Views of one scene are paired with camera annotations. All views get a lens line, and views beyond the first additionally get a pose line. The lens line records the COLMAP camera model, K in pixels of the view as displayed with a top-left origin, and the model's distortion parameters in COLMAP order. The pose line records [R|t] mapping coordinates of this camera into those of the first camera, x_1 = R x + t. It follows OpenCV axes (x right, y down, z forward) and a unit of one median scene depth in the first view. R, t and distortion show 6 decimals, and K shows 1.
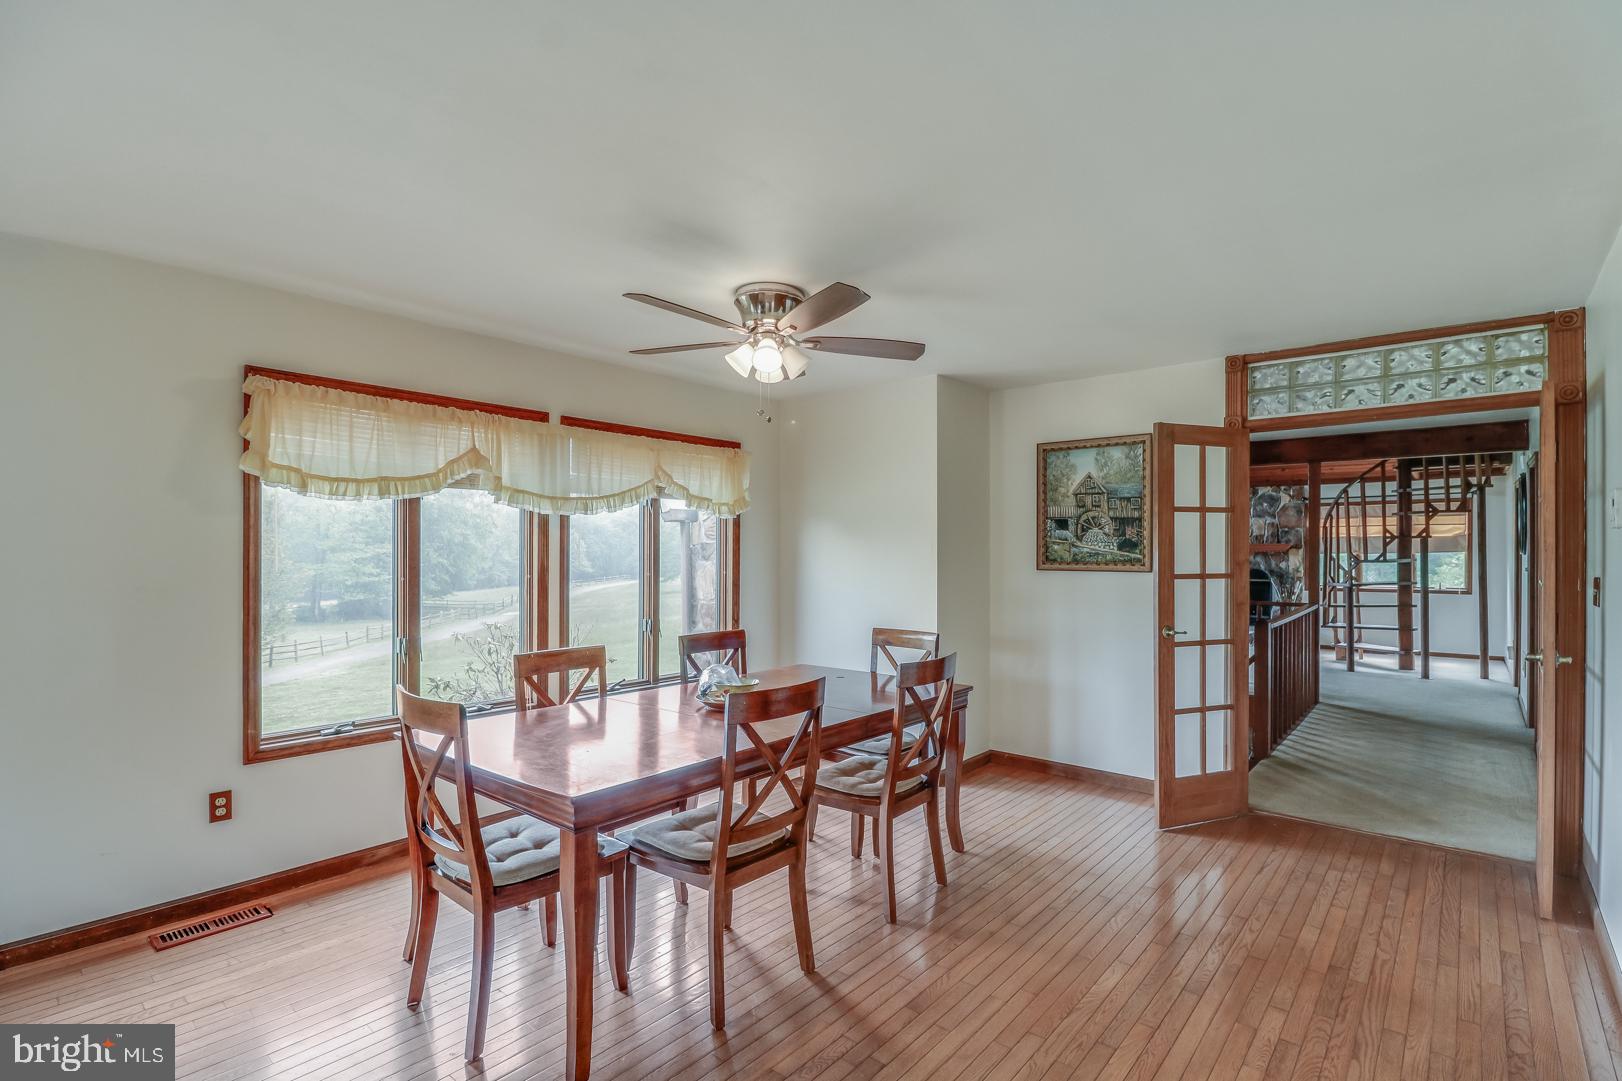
lens RADIAL K [[778.7, 0, 811.3], [0, 778.7, 557.7], [0, 0, 1]] dist [0.003967, -0.003188]
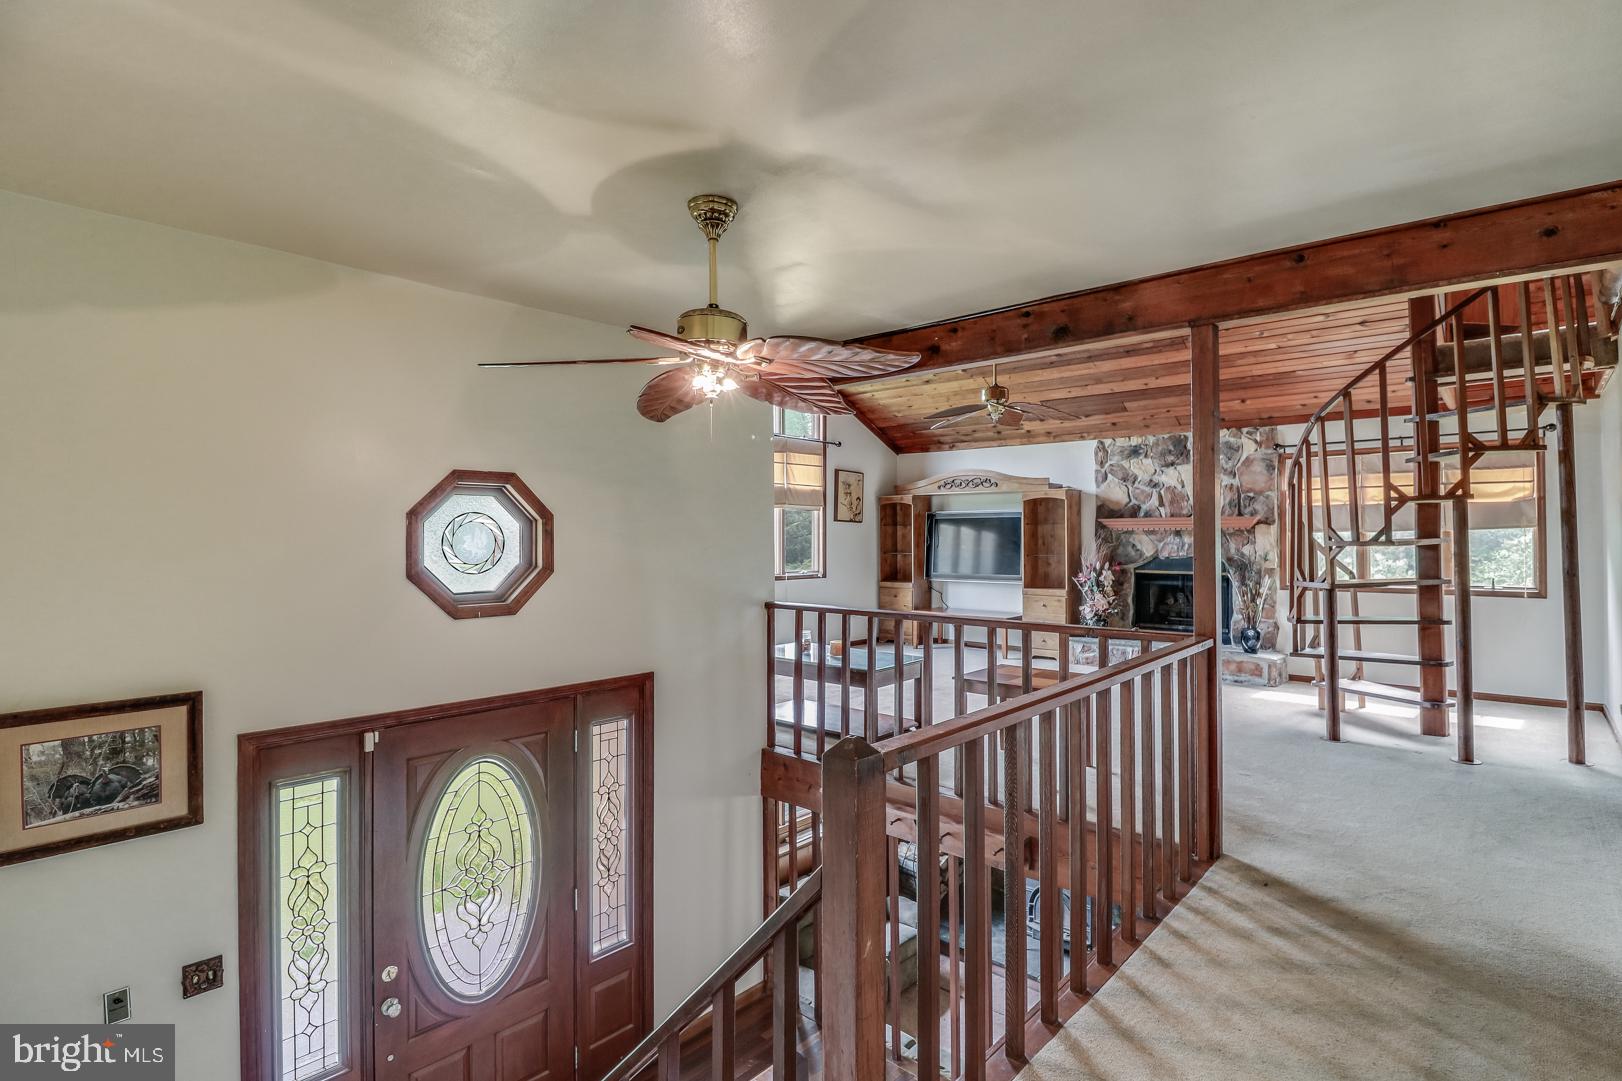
lens RADIAL K [[797.9, 0, 817.7], [0, 797.9, 529.8], [0, 0, 1]] dist [-0.016874, 0.000270]
pose [[0.999454, -0.003816, -0.032820, 0.359512], [0.003239, 0.999840, -0.017601, 0.003936], [0.032882, 0.017485, 0.999306, 0.440202]]
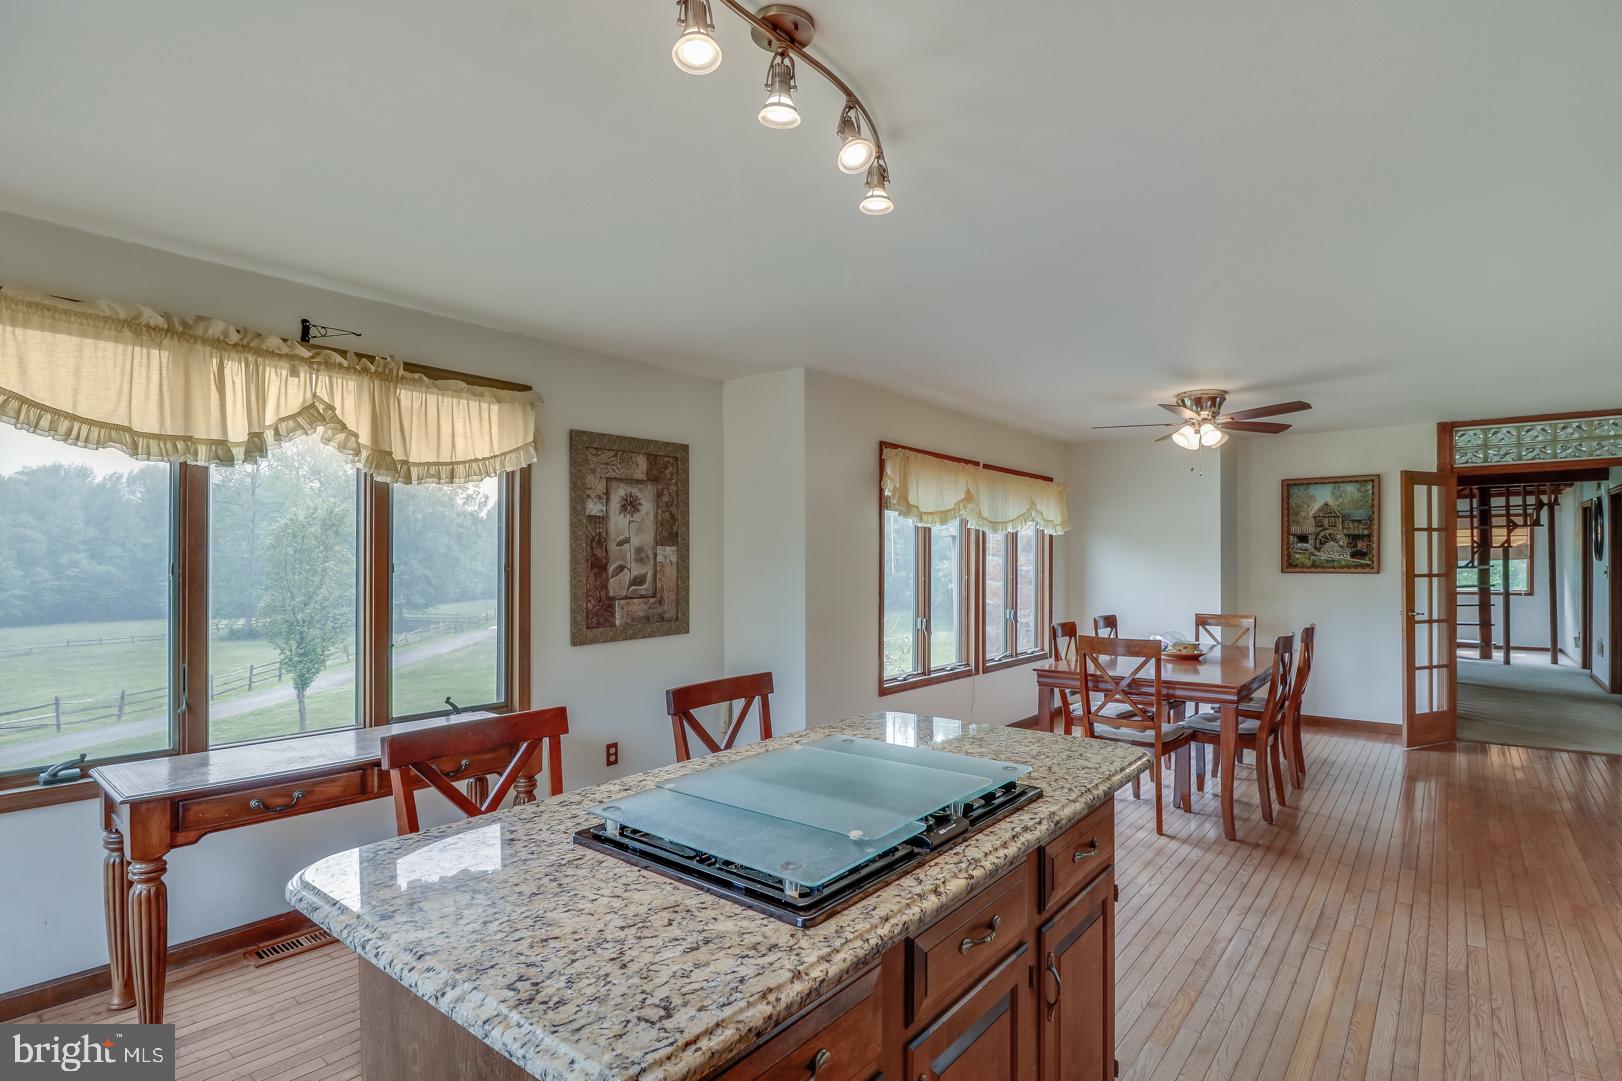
lens RADIAL K [[778.7, 0, 826.3], [0, 778.7, 565.4], [0, 0, 1]] dist [0.003967, -0.003188]
pose [[0.999984, 0.002091, 0.005173, -0.249718], [-0.002102, 0.999996, 0.002126, 0.001357], [-0.005168, -0.002137, 0.999984, -0.177412]]
